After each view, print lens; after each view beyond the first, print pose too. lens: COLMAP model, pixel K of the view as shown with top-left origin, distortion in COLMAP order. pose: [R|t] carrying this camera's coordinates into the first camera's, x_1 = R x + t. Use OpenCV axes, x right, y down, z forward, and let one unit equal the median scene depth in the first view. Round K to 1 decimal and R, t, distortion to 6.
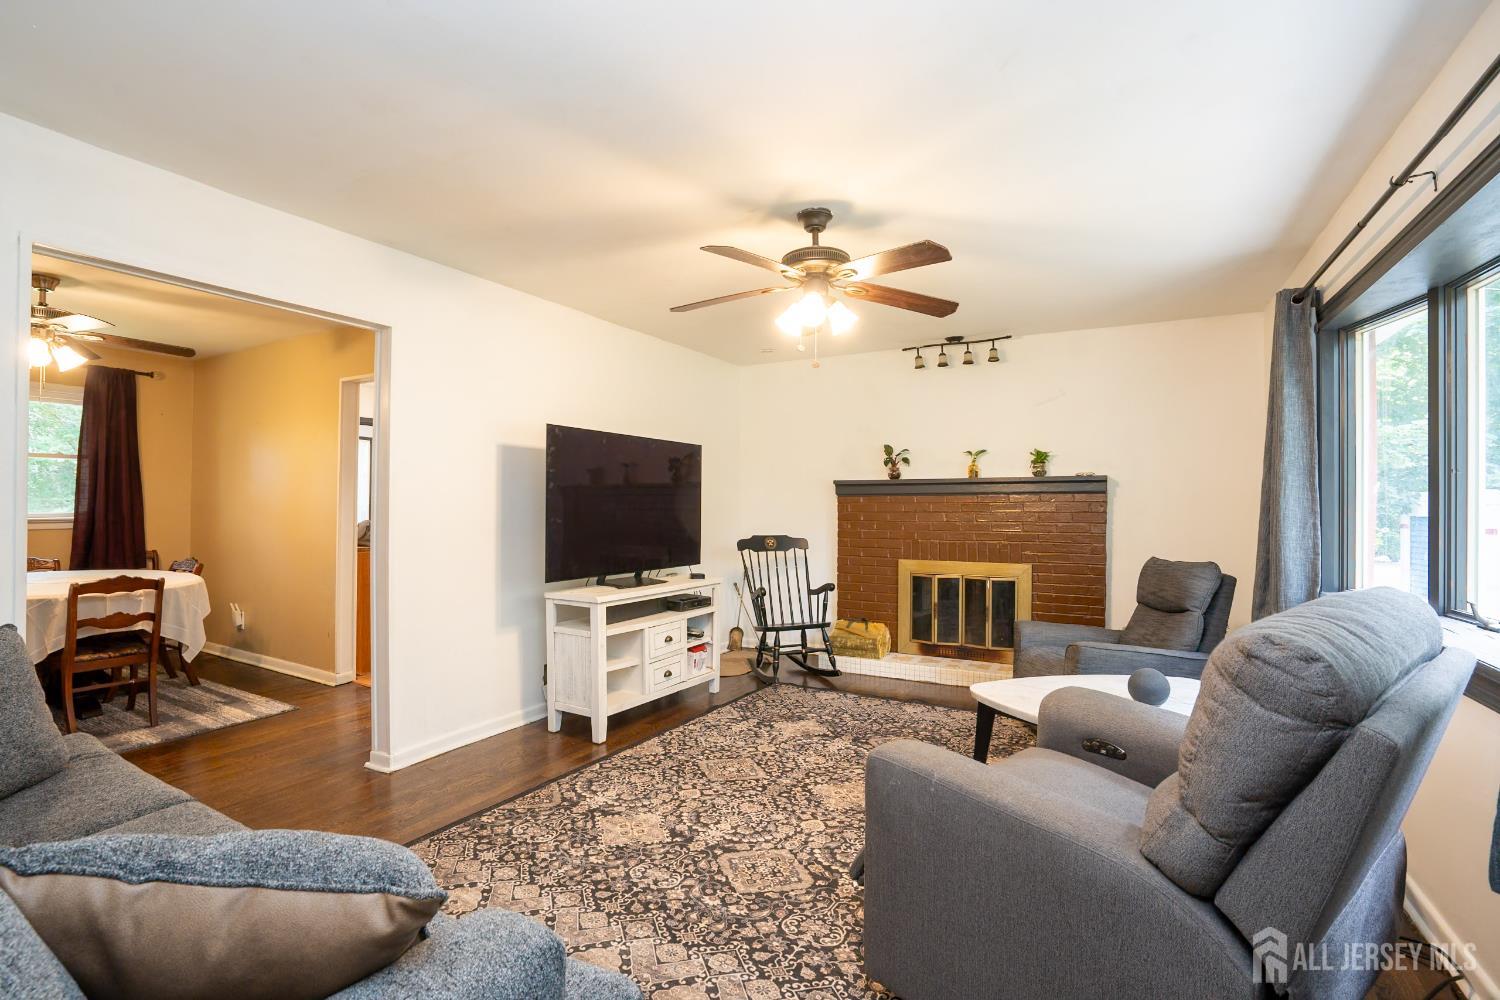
lens RADIAL K [[688.3, 0, 747.4], [0, 688.3, 498.1], [0, 0, 1]] dist [-0.066964, 0.030239]
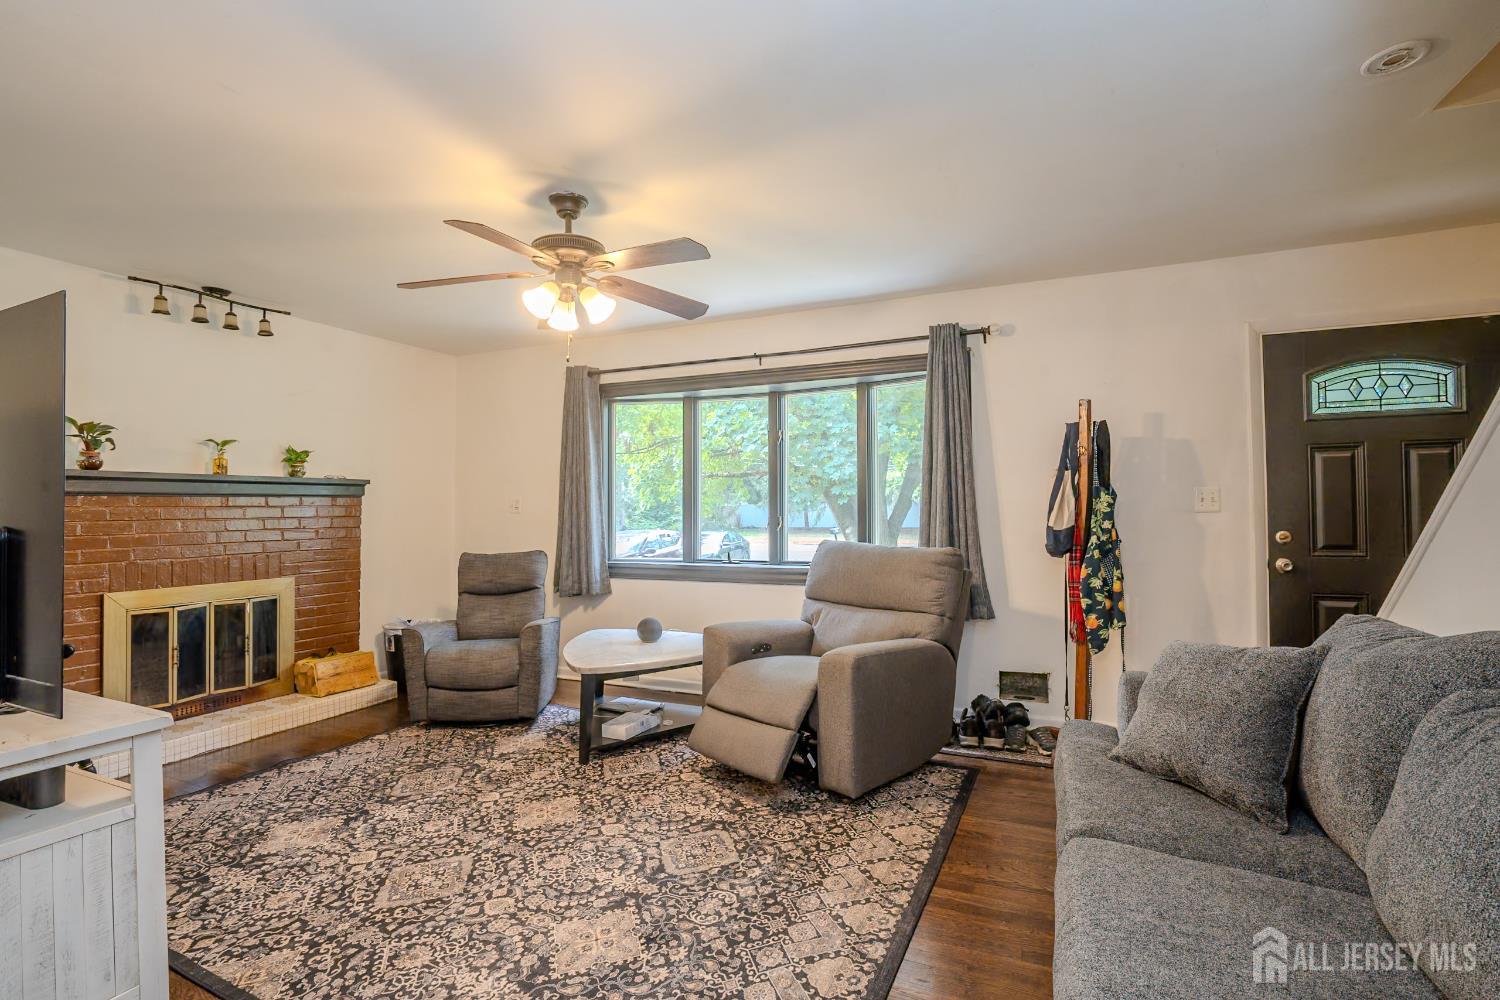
lens RADIAL K [[699.4, 0, 746.0], [0, 699.4, 496.3], [0, 0, 1]] dist [-0.065386, 0.026366]
pose [[-0.082896, 0.015864, 0.996432, -0.923062], [-0.003288, 0.999863, -0.016193, 0.010728], [-0.996553, -0.004619, -0.082833, 0.883260]]
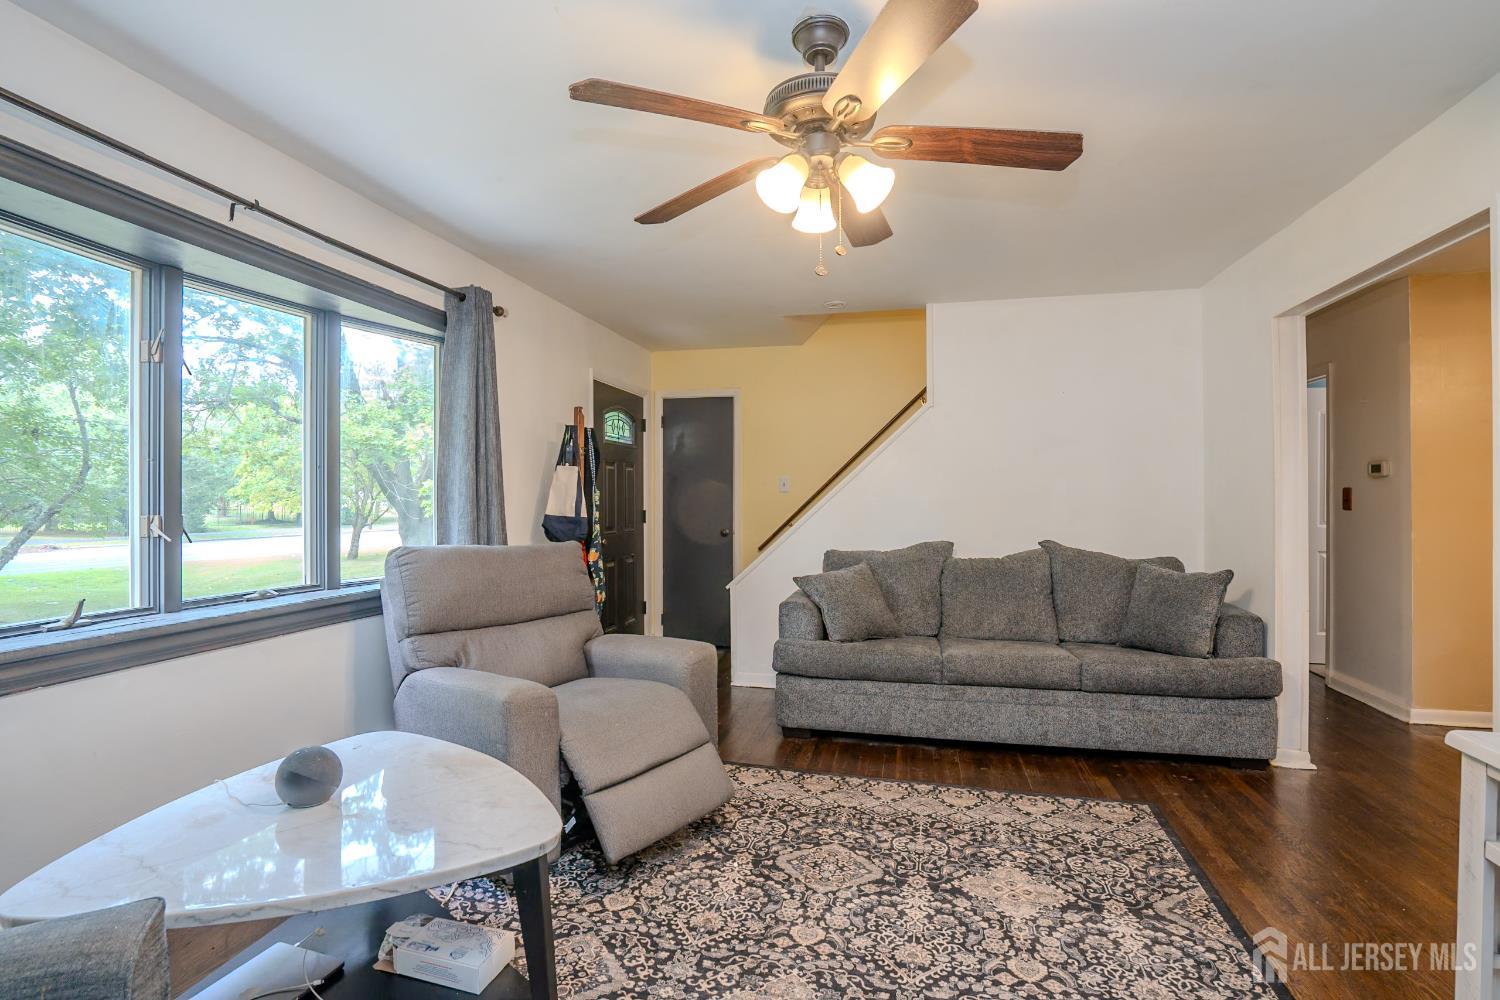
lens RADIAL K [[699.4, 0, 746.0], [0, 699.4, 496.3], [0, 0, 1]] dist [-0.065386, 0.026366]
pose [[-0.963258, -0.001804, -0.268572, 0.355157], [0.002260, 0.999888, -0.014819, 0.022928], [0.268569, -0.014882, -0.963146, 1.681119]]
